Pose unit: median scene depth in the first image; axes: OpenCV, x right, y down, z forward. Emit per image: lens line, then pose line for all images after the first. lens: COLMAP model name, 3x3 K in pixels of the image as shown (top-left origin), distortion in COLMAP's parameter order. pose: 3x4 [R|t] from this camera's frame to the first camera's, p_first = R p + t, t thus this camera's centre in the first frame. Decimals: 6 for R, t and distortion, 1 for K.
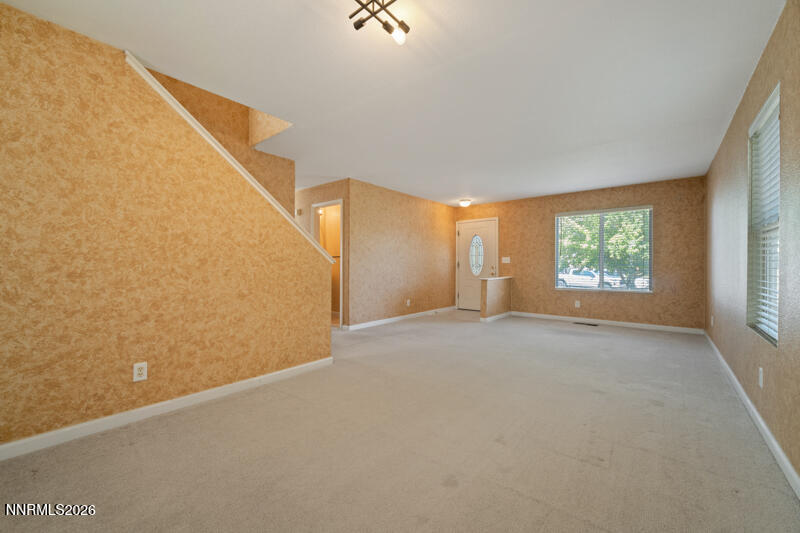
lens RADIAL K [[326.7, 0, 396.1], [0, 326.7, 269.9], [0, 0, 1]] dist [-0.000343, 0.000230]
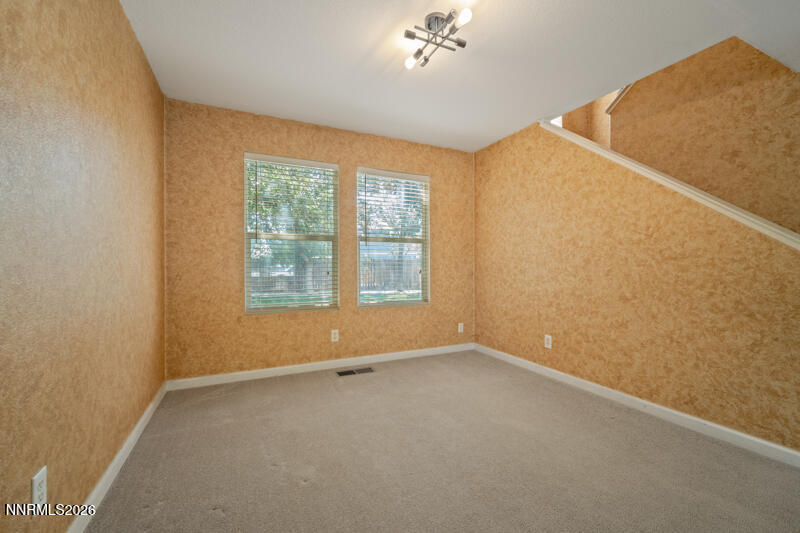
lens RADIAL K [[326.7, 0, 395.3], [0, 326.7, 264.0], [0, 0, 1]] dist [-0.000343, 0.000230]
pose [[-0.421953, 0.001021, -0.906617, 0.652117], [-0.003547, 0.999990, 0.002777, -0.018240], [0.906611, 0.004387, -0.421945, 0.860460]]
